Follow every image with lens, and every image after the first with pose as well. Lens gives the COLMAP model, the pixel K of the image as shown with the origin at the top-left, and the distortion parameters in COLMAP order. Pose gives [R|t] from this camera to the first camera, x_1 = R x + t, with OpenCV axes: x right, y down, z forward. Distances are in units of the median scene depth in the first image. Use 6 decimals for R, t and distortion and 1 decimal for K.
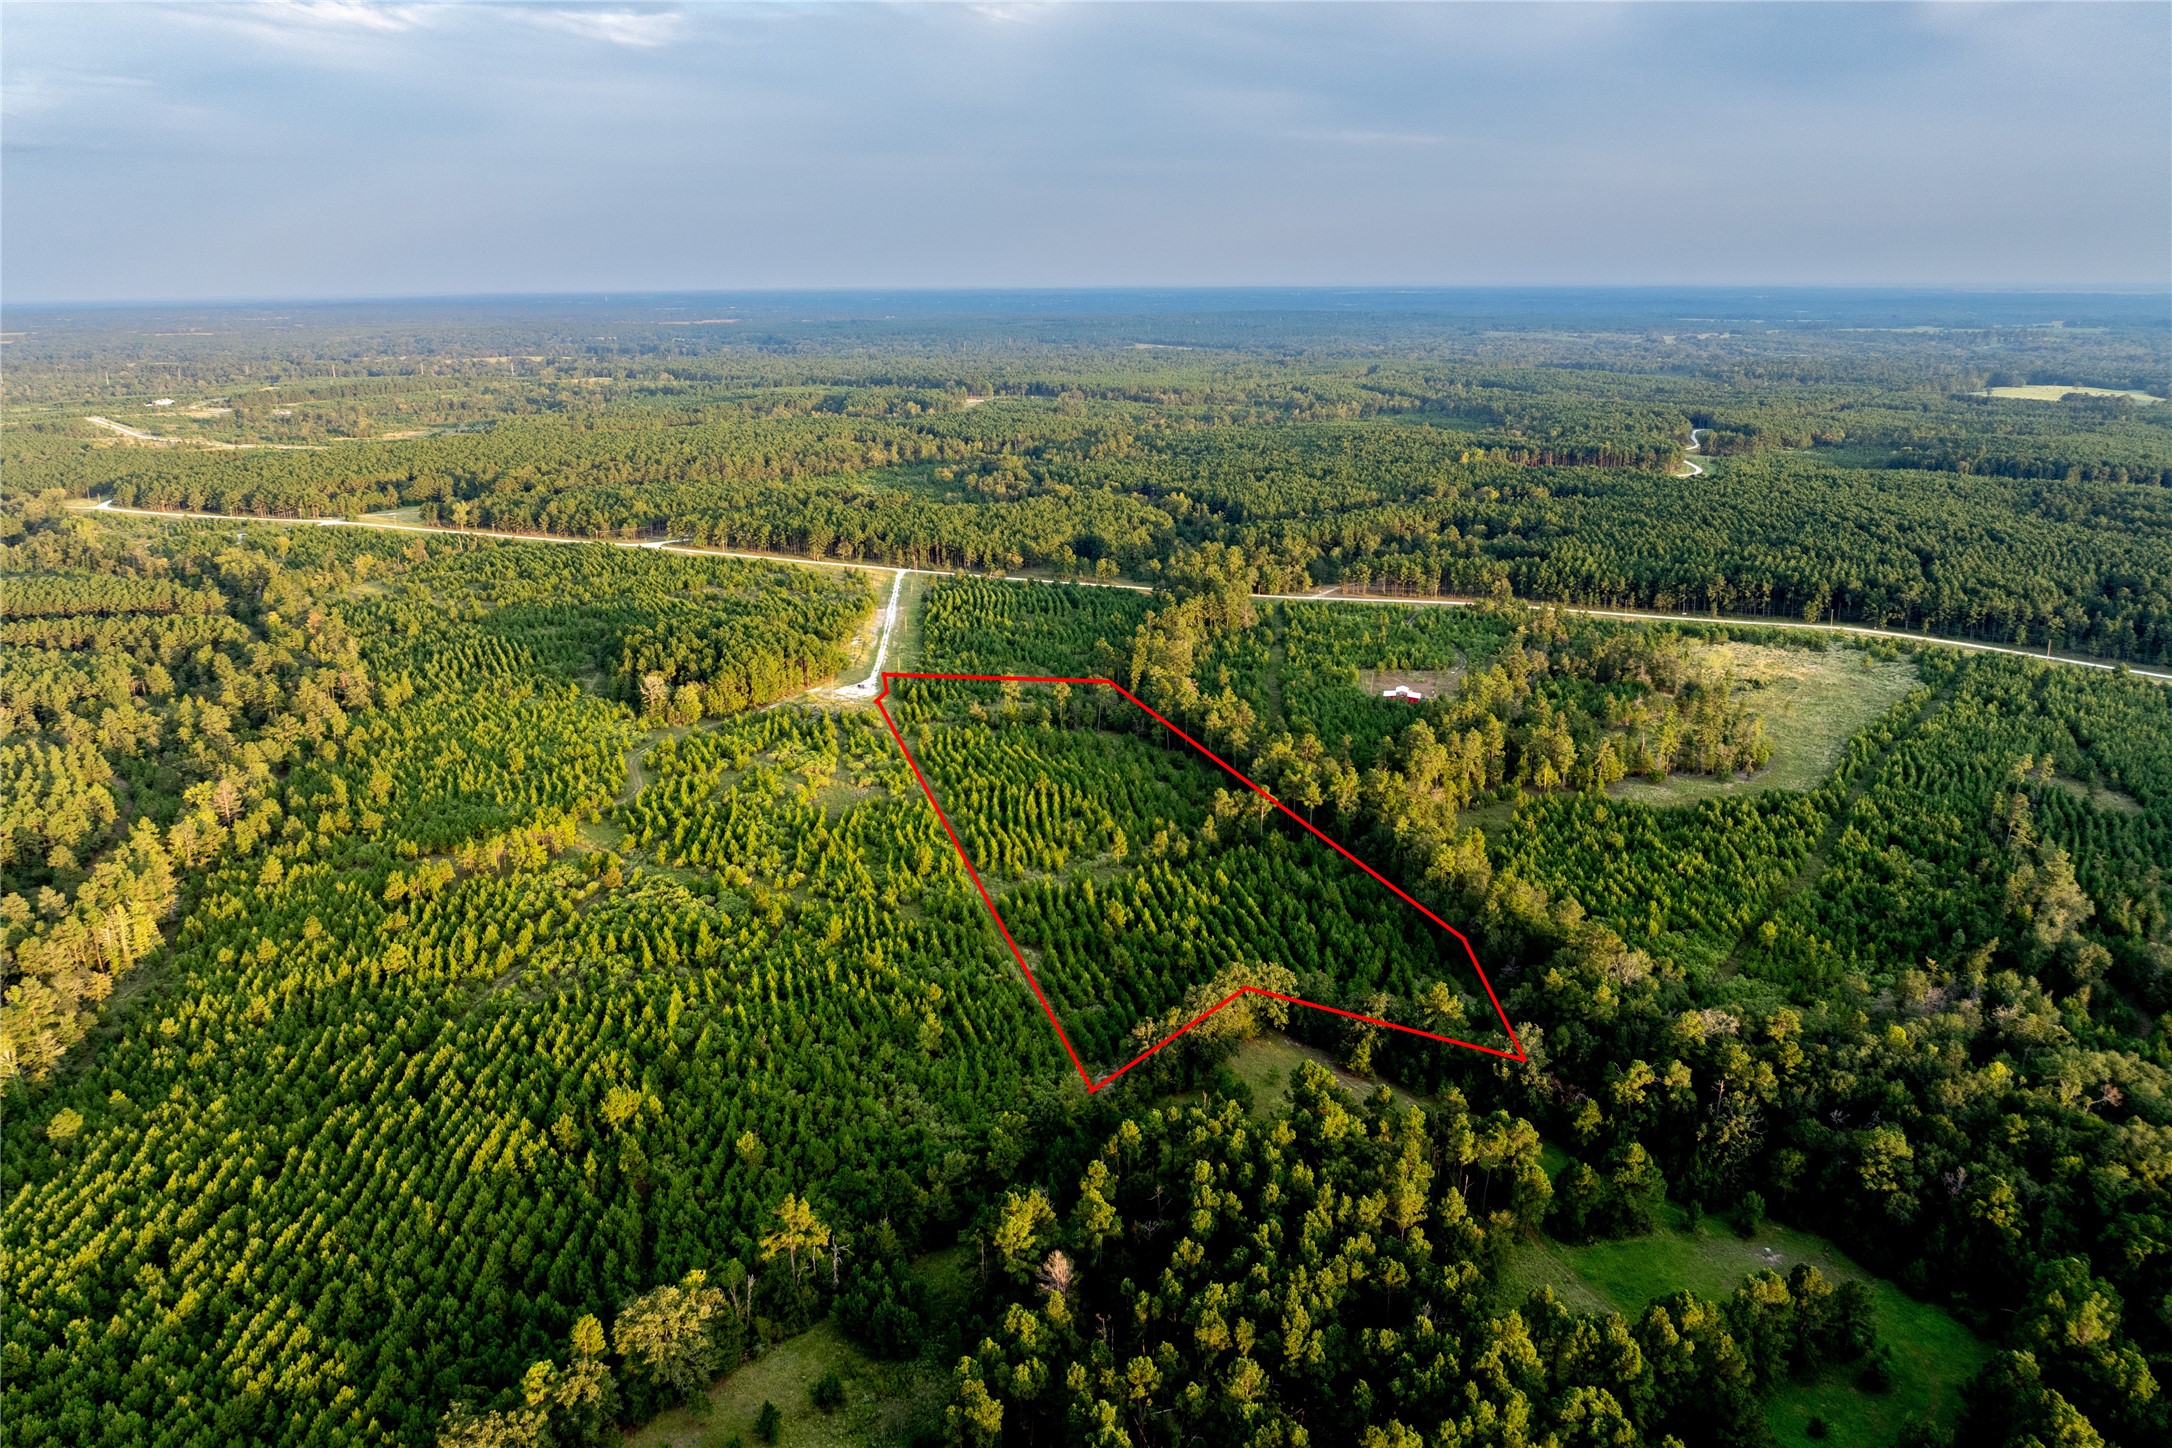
lens RADIAL K [[1550.8, 0, 1086.0], [0, 1550.8, 724.0], [0, 0, 1]] dist [-0.032337, 0.003196]
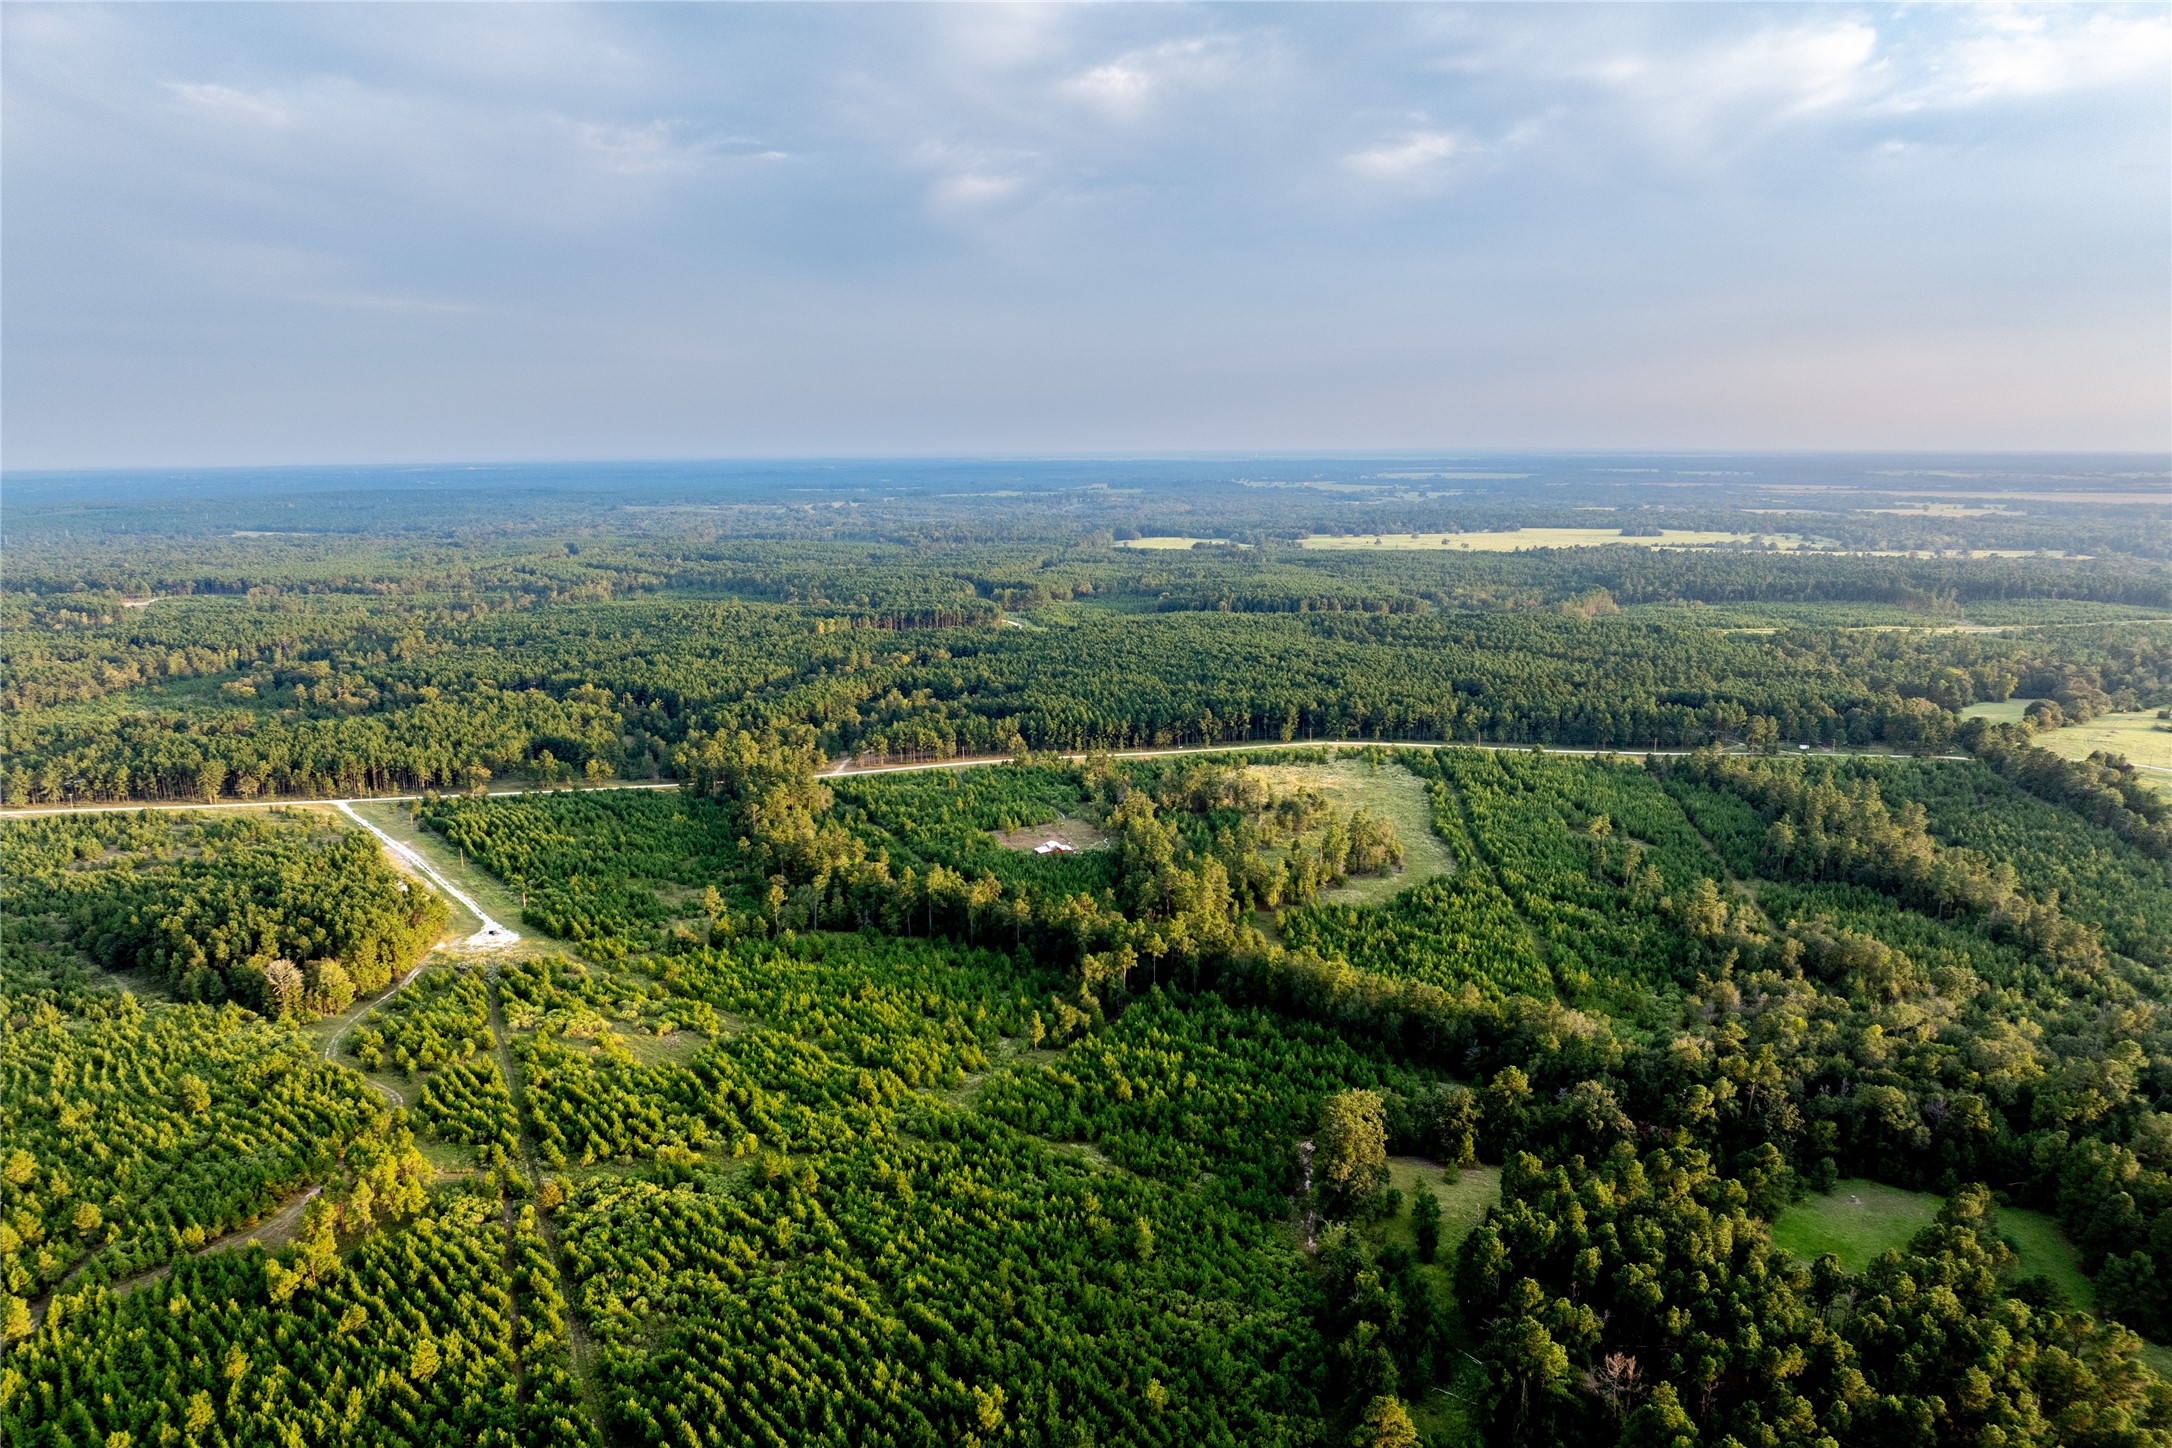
lens RADIAL K [[1550.8, 0, 1086.0], [0, 1550.8, 724.0], [0, 0, 1]] dist [-0.032337, 0.003196]
pose [[0.822831, -0.100527, 0.559324, -0.275035], [0.159597, 0.985497, -0.057665, -0.029262], [-0.545415, 0.136715, 0.826941, 0.075981]]
